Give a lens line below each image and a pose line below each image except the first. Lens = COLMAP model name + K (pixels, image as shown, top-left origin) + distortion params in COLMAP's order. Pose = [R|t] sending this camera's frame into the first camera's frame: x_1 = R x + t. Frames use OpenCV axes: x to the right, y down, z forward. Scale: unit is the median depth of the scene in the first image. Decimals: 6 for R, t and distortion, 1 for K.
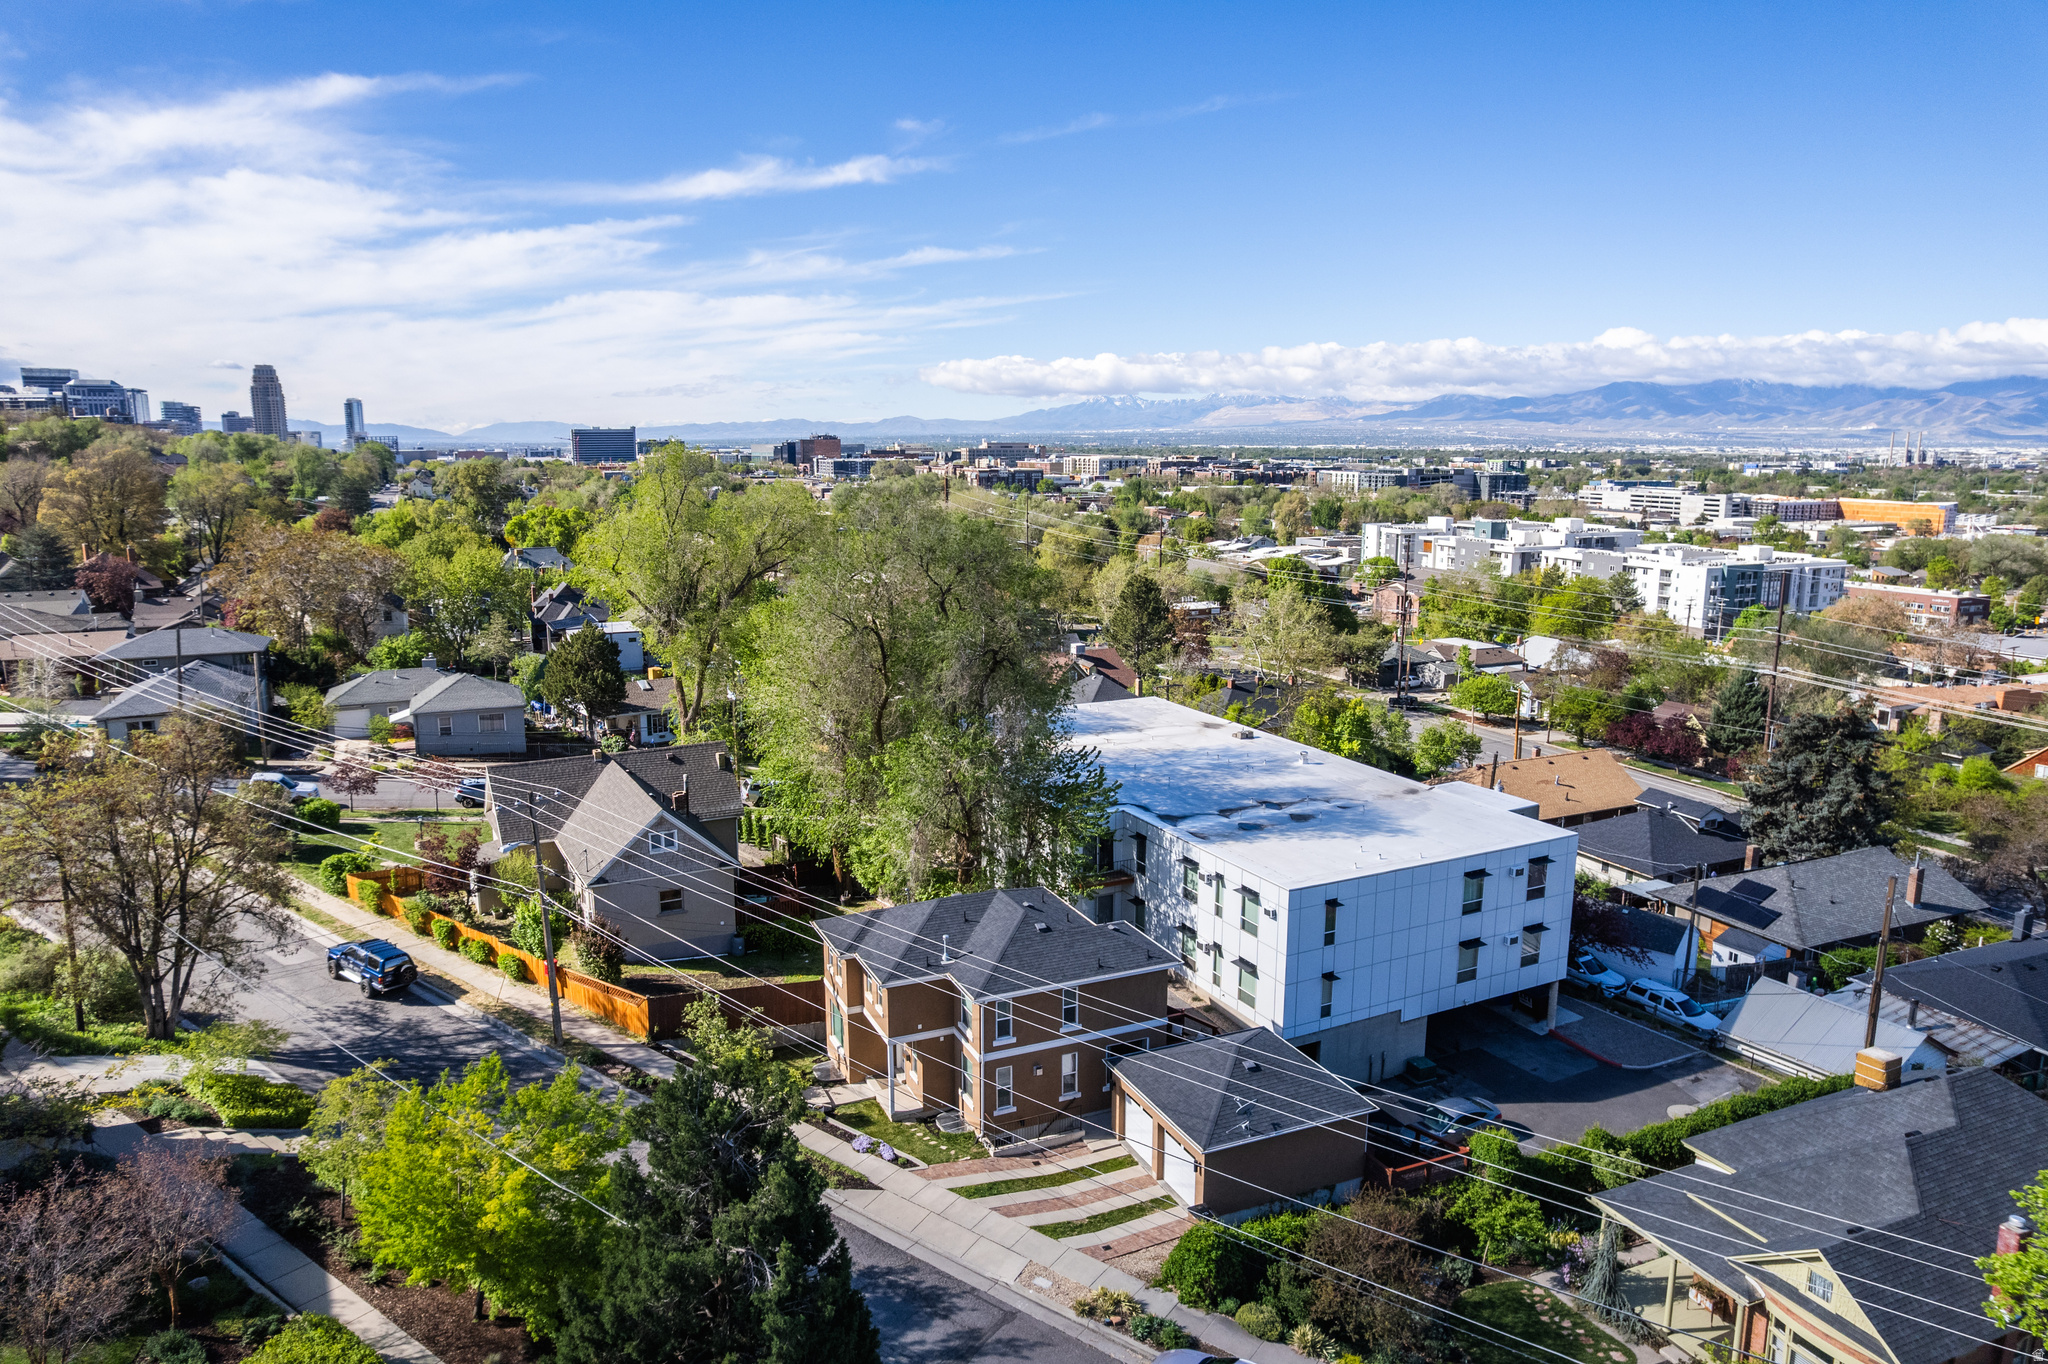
lens RADIAL K [[1312.3, 0, 1022.5], [0, 1312.3, 680.4], [0, 0, 1]] dist [-0.081532, 0.070245]
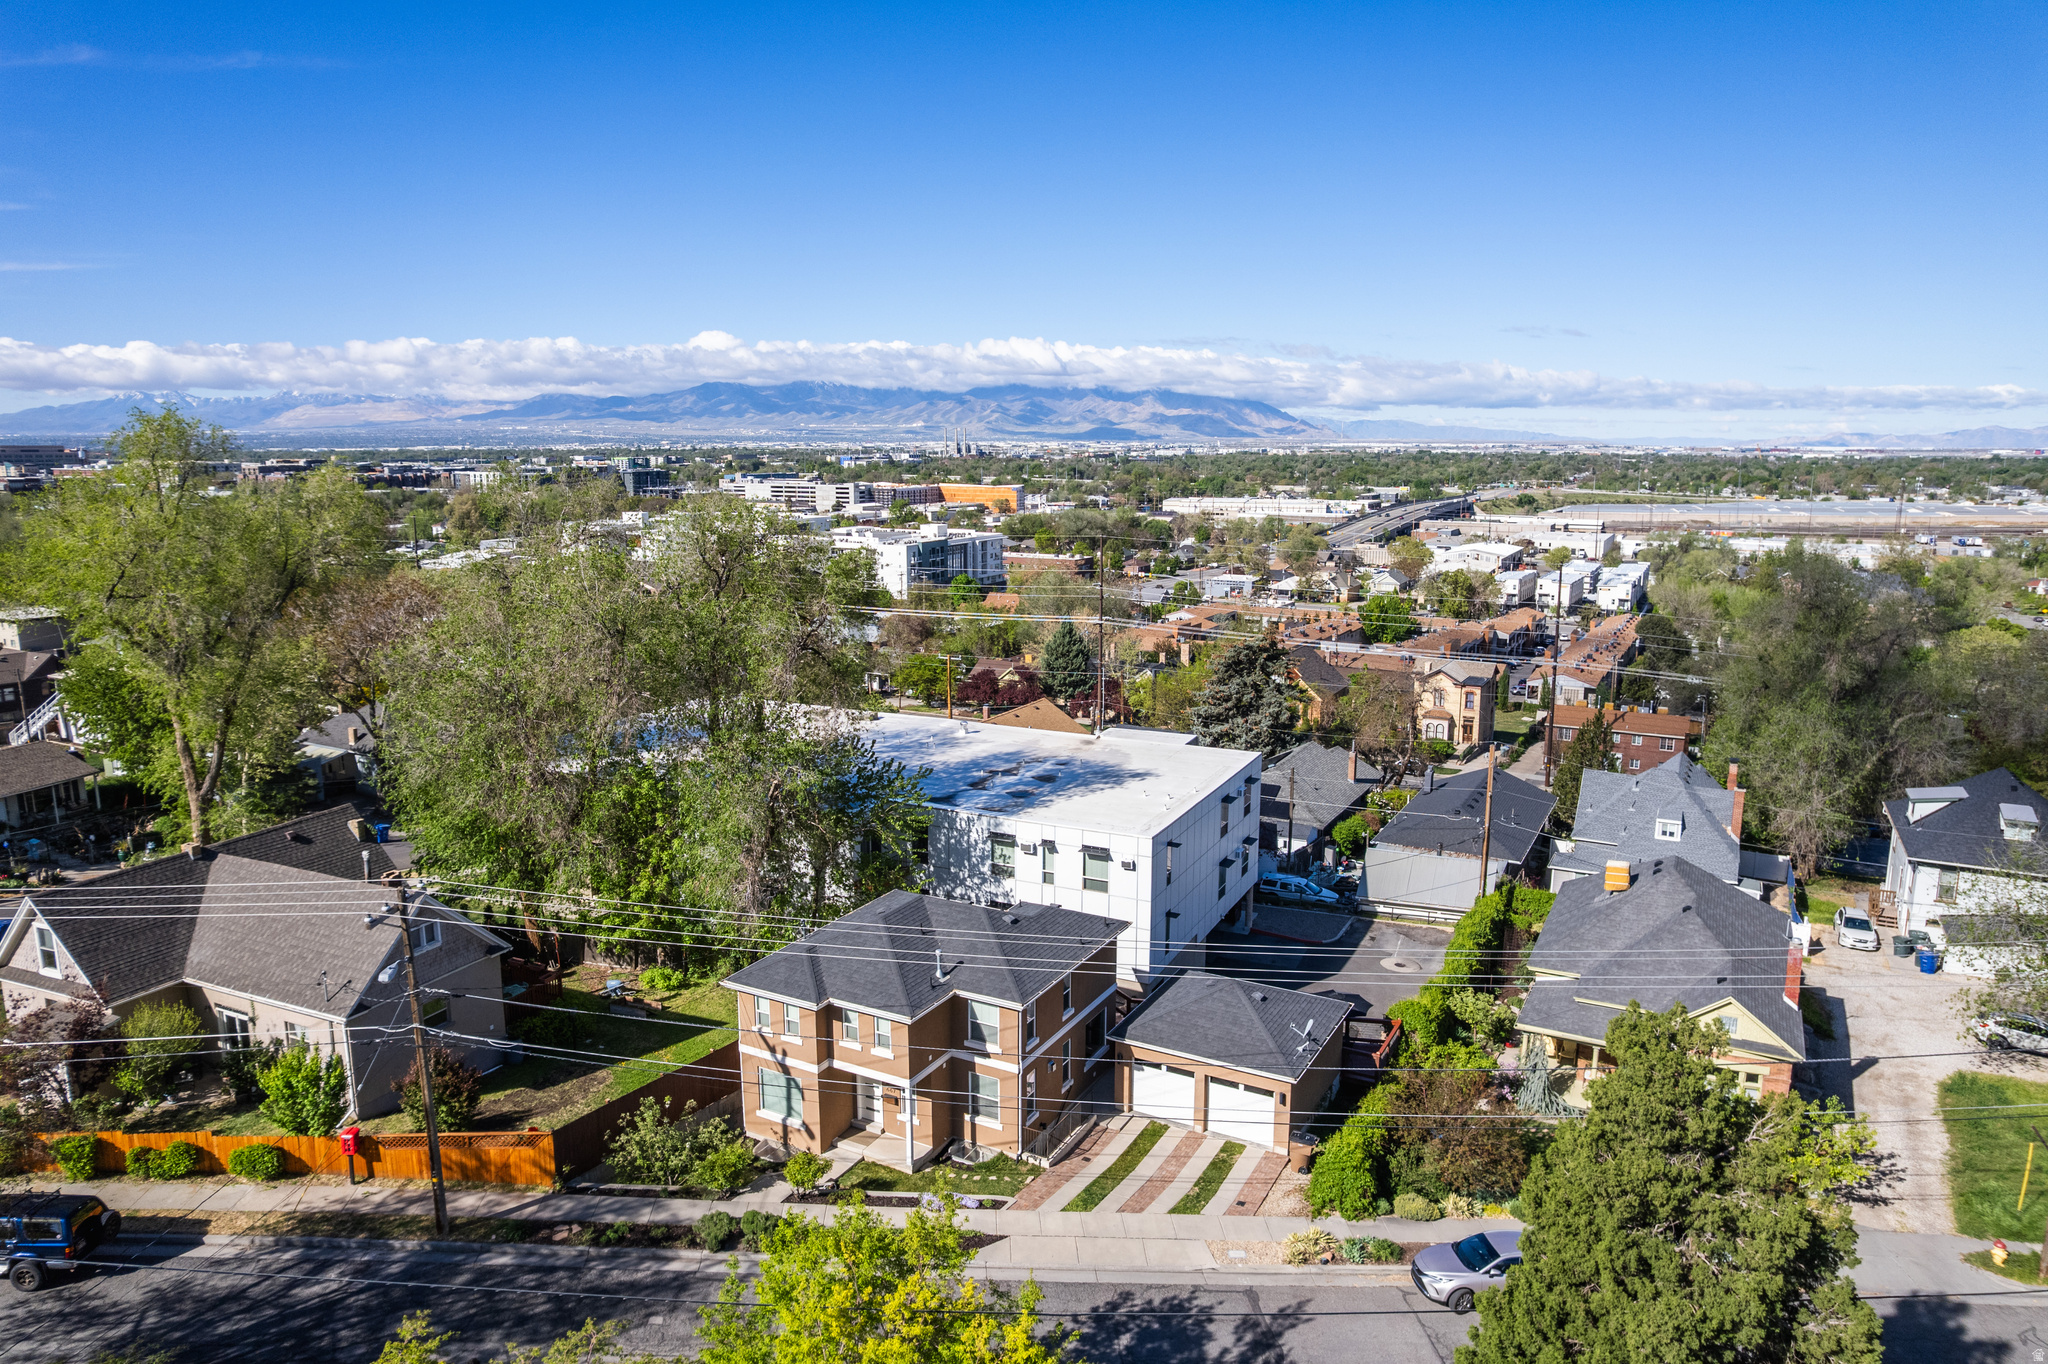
lens RADIAL K [[1312.4, 0, 1021.8], [0, 1312.4, 673.5], [0, 0, 1]] dist [-0.088033, 0.086514]
pose [[0.794995, -0.106666, 0.597164, -0.127749], [0.109390, 0.993489, 0.031829, -0.003615], [-0.596671, 0.040020, 0.801488, 0.058780]]
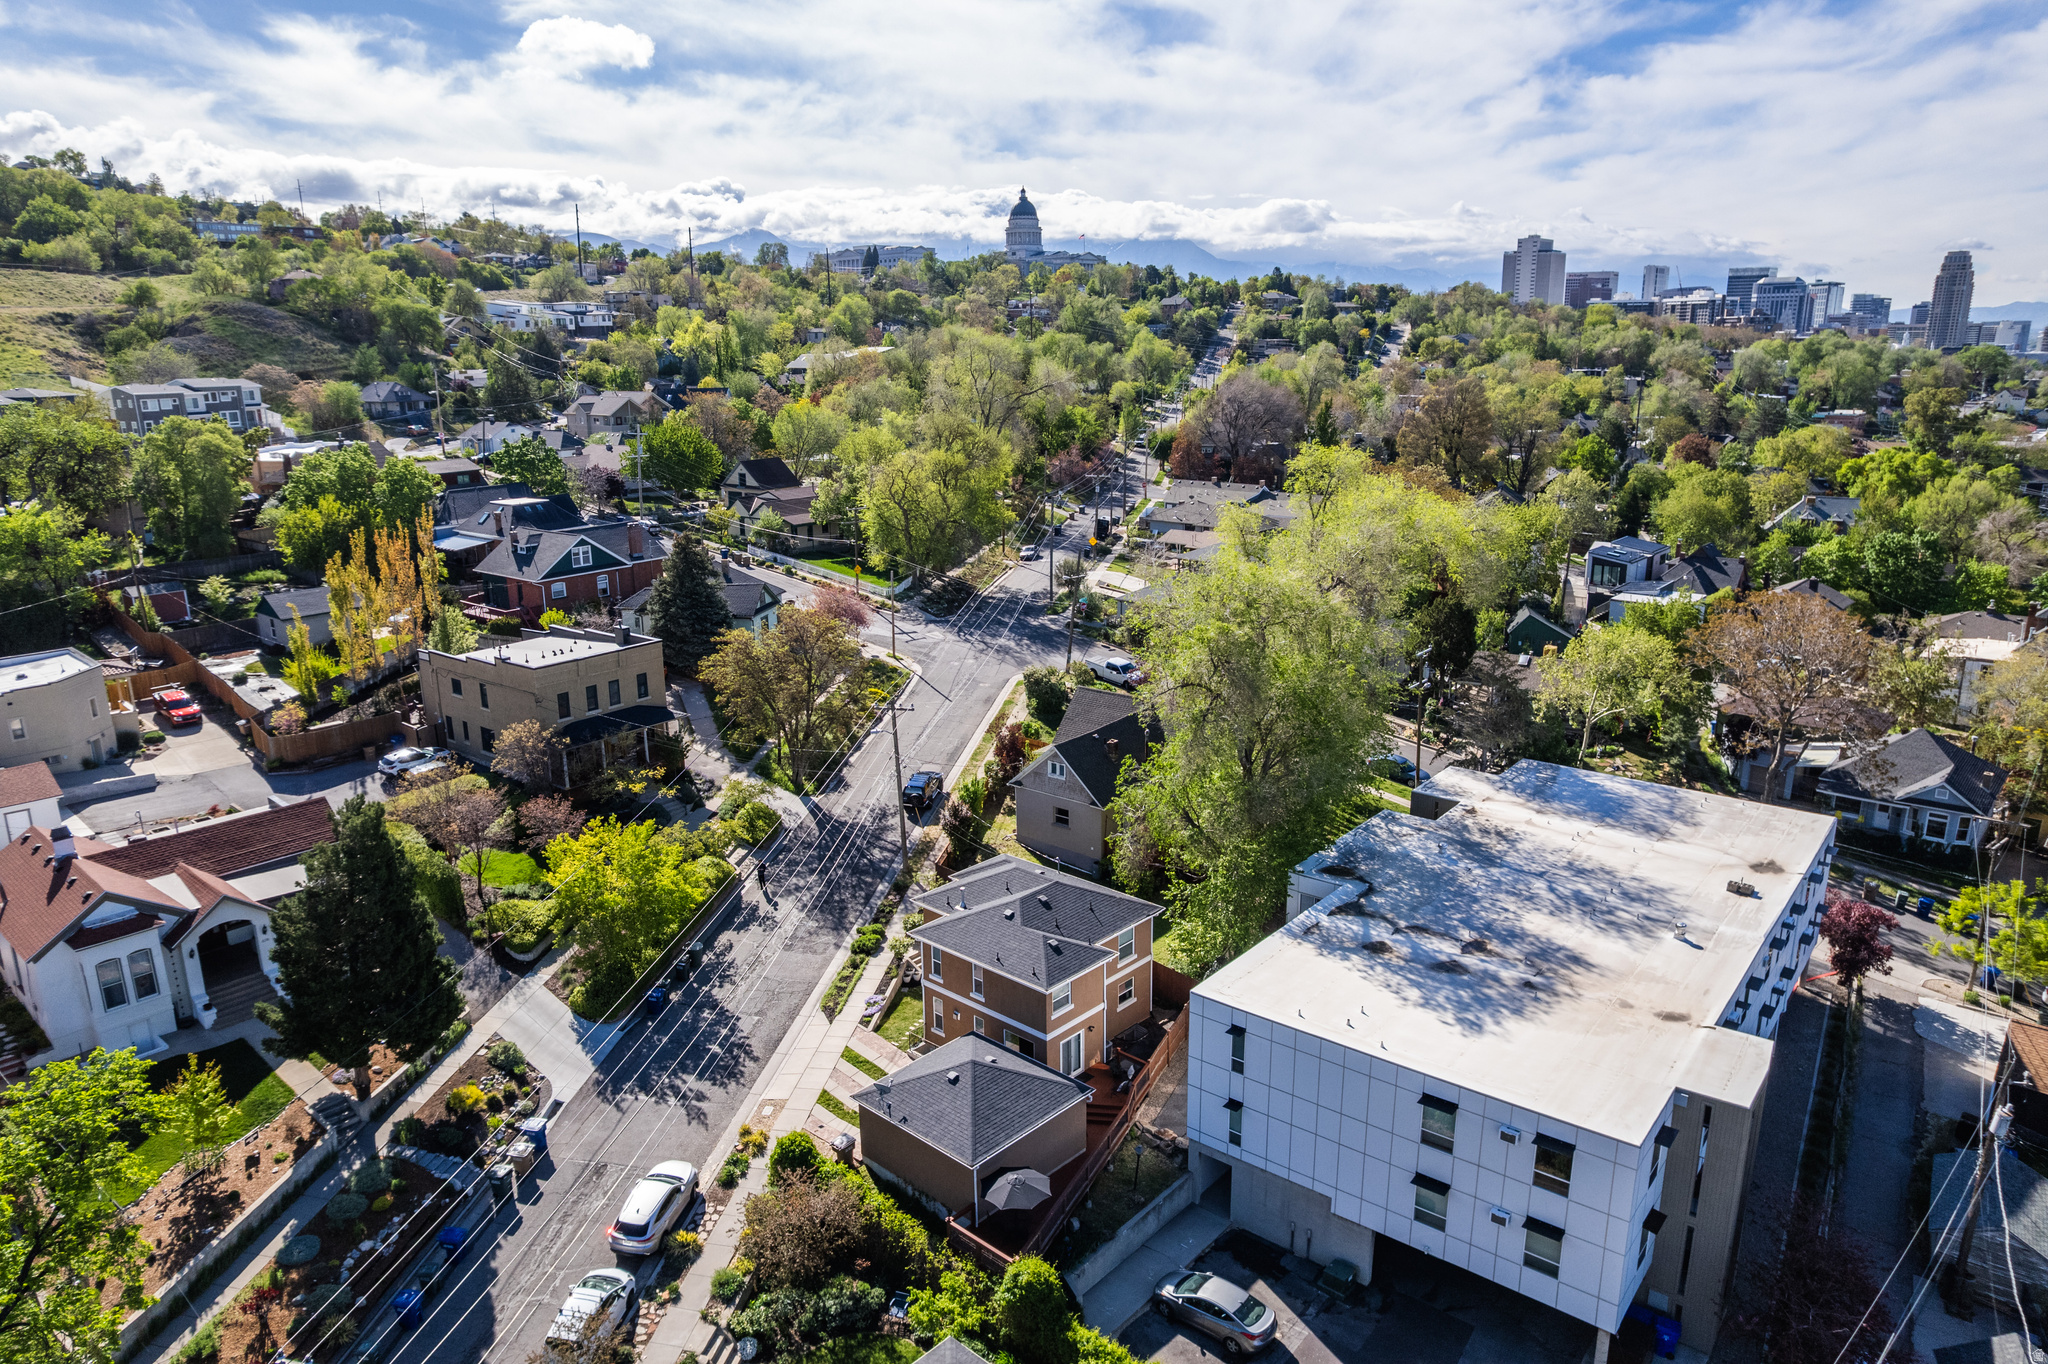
lens RADIAL K [[1312.3, 0, 1022.5], [0, 1312.3, 680.4], [0, 0, 1]] dist [-0.081532, 0.070245]
pose [[0.400977, 0.227544, -0.887379, 0.253240], [-0.153337, 0.971666, 0.179869, -0.057720], [0.903164, 0.063944, 0.424506, 0.121417]]
